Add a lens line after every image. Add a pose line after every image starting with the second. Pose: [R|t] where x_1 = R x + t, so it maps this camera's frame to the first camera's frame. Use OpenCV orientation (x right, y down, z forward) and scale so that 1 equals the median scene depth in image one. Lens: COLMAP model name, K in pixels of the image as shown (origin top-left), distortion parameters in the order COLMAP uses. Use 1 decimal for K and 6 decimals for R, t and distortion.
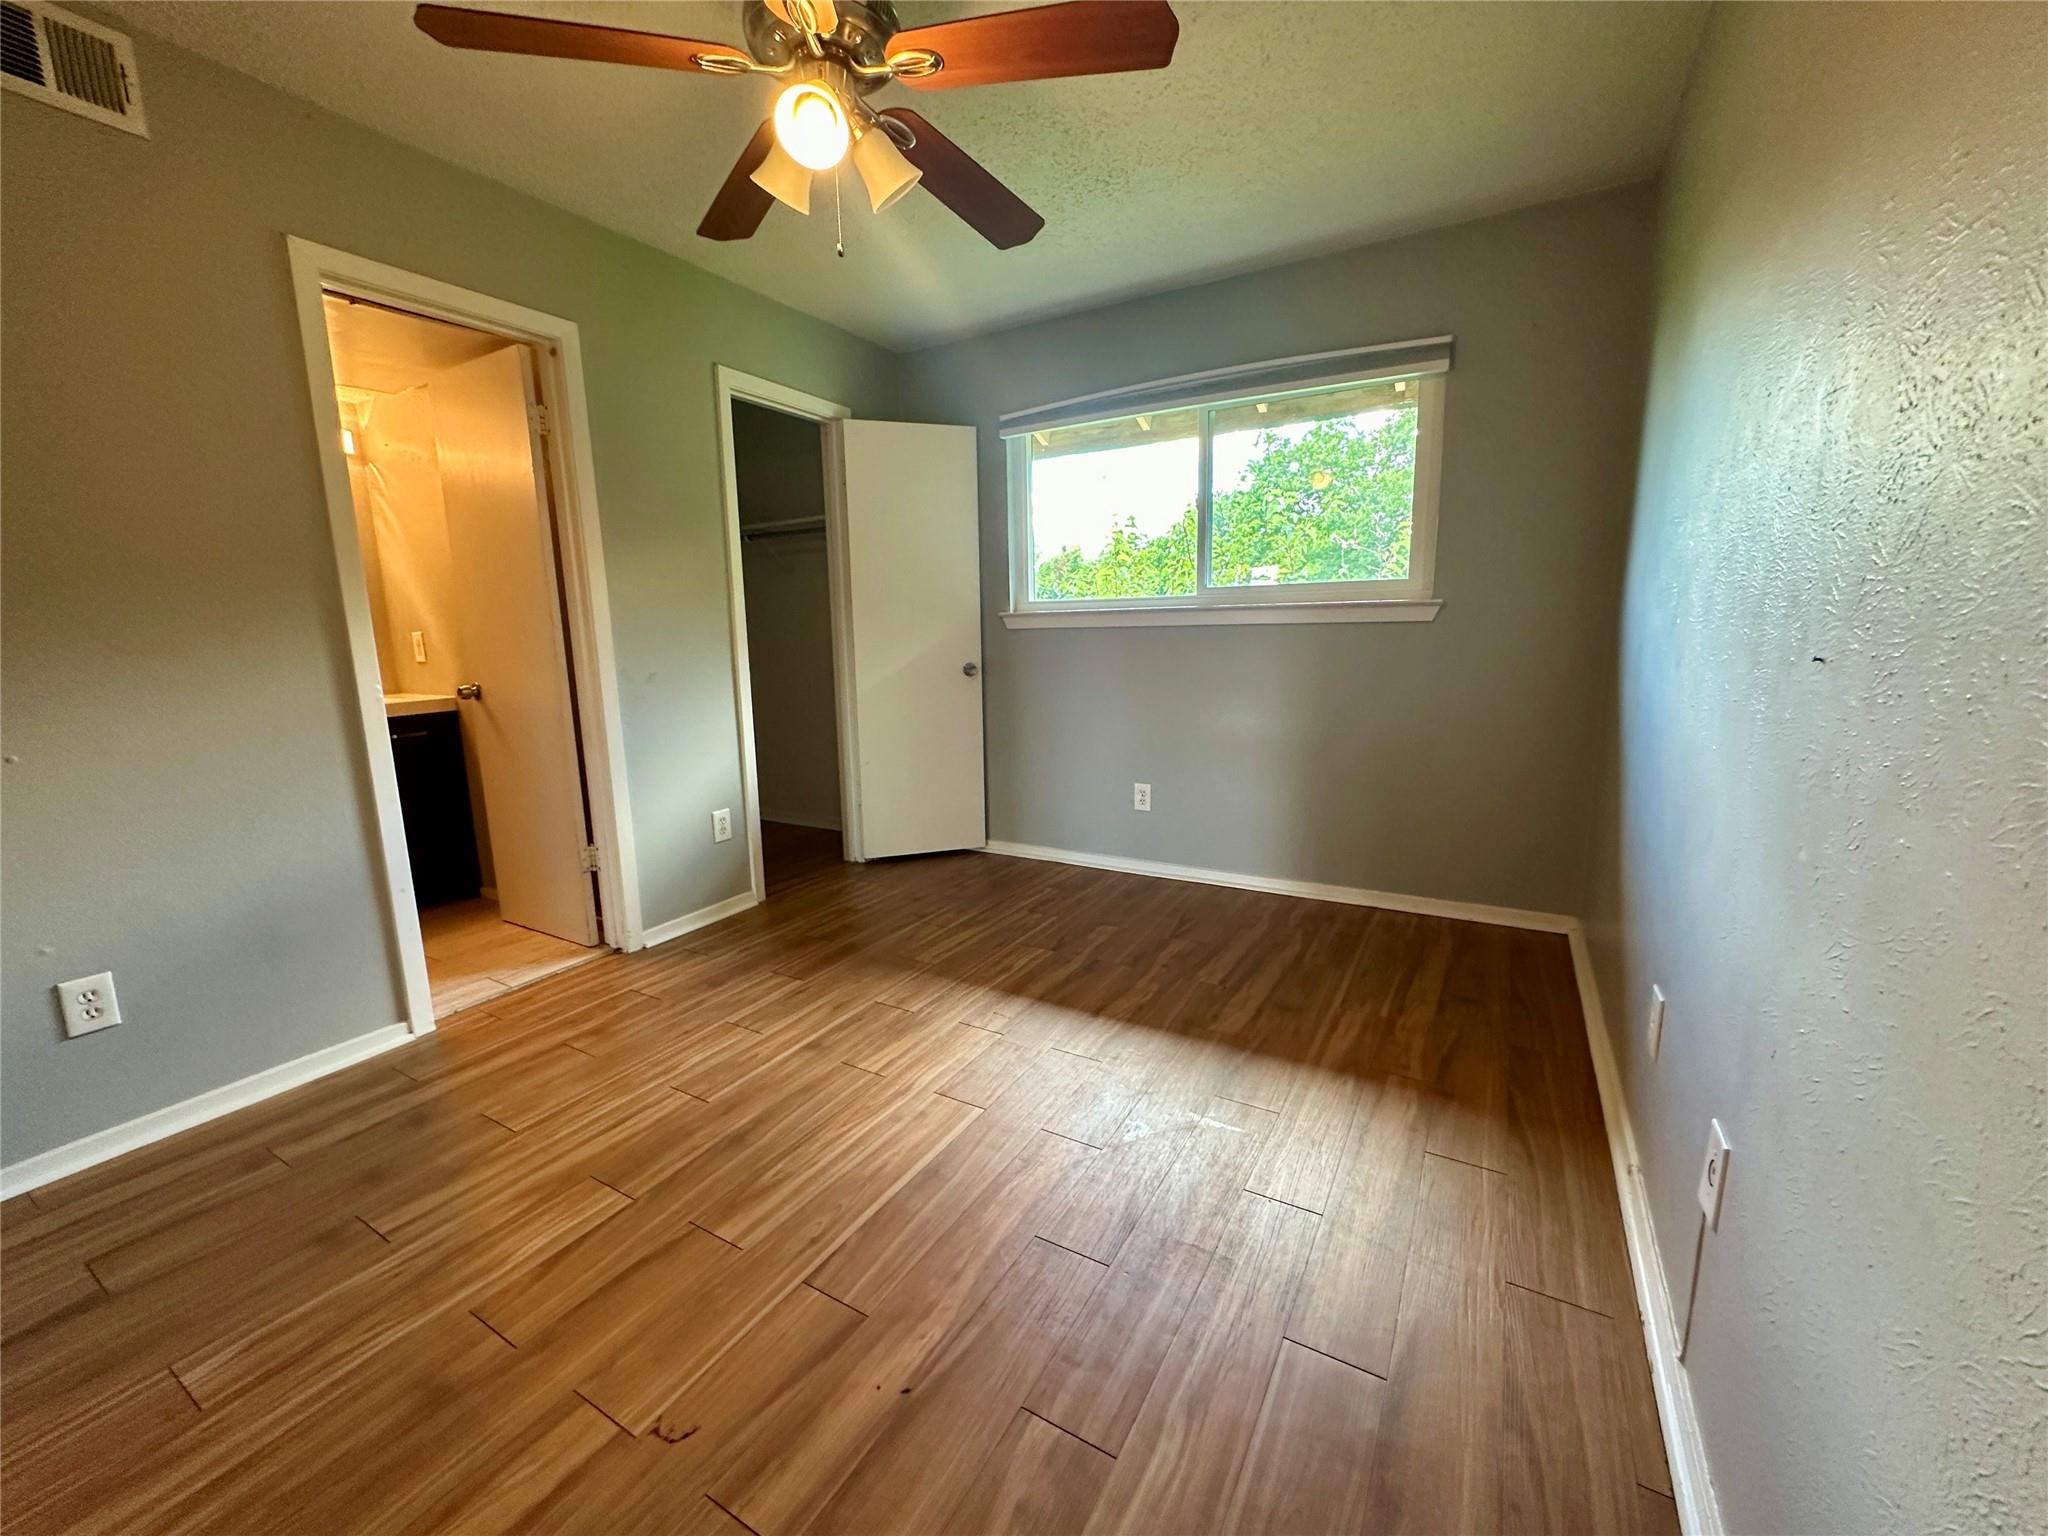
lens RADIAL K [[827.4, 0, 1024.6], [0, 827.4, 770.9], [0, 0, 1]] dist [-0.000761, 0.001049]
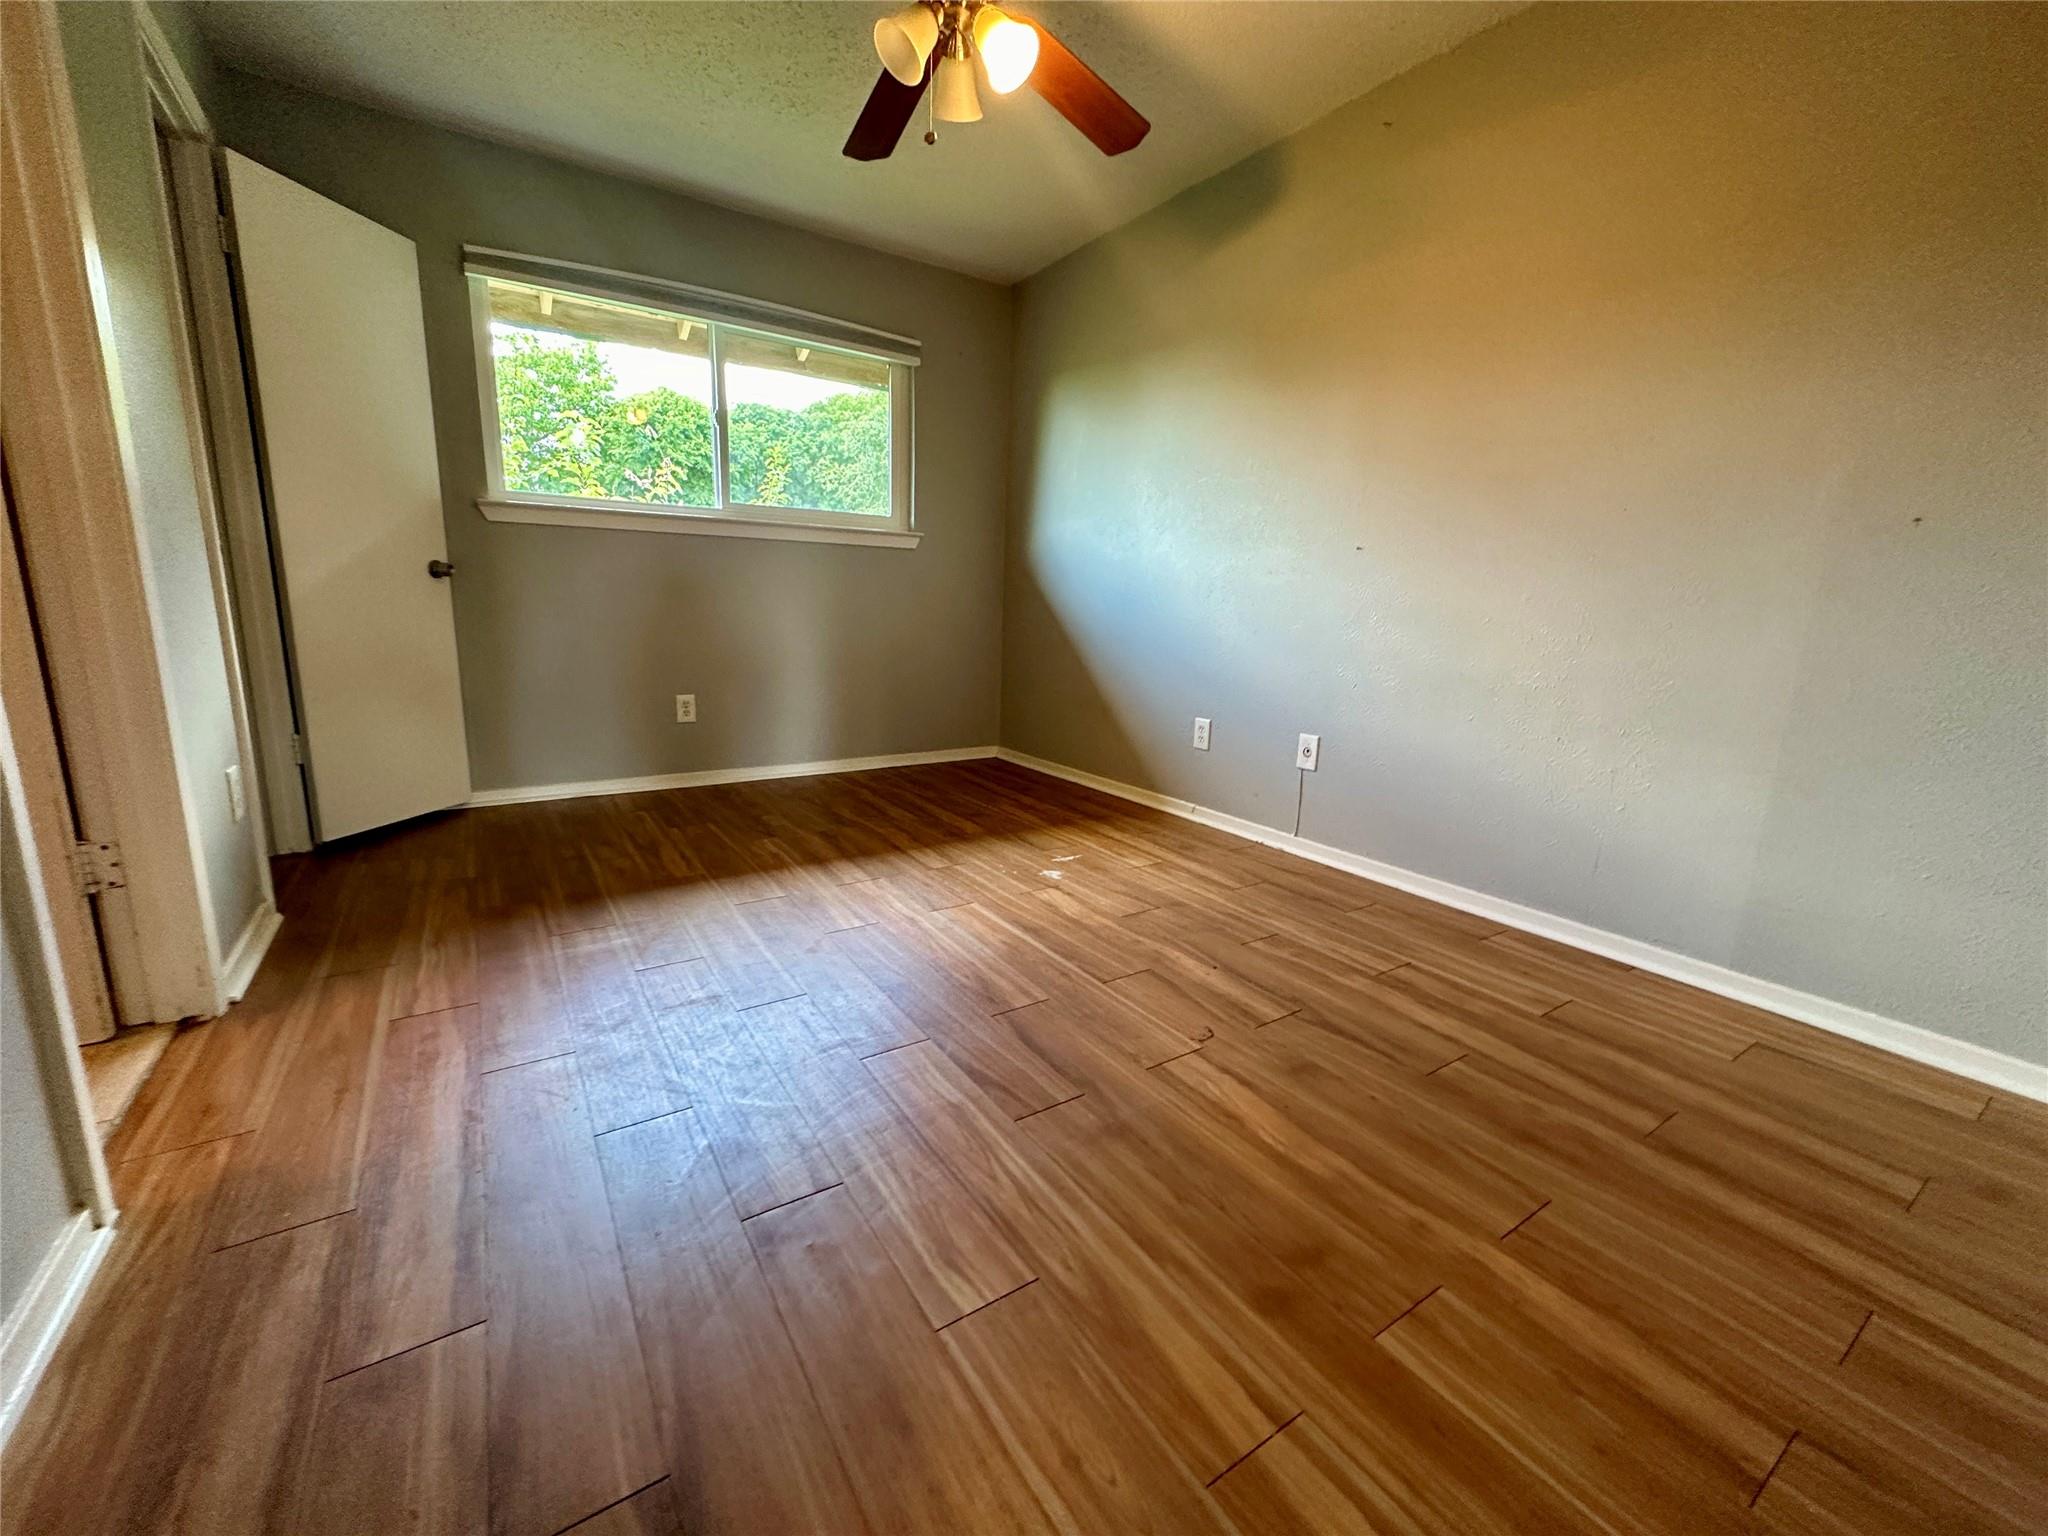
lens RADIAL K [[827.4, 0, 1023.9], [0, 827.4, 770.8], [0, 0, 1]] dist [-0.000761, 0.001049]
pose [[0.426464, -0.148898, 0.892165, -0.724906], [0.121830, 0.986825, 0.106460, 0.061493], [-0.896262, 0.063291, 0.438985, 0.252008]]
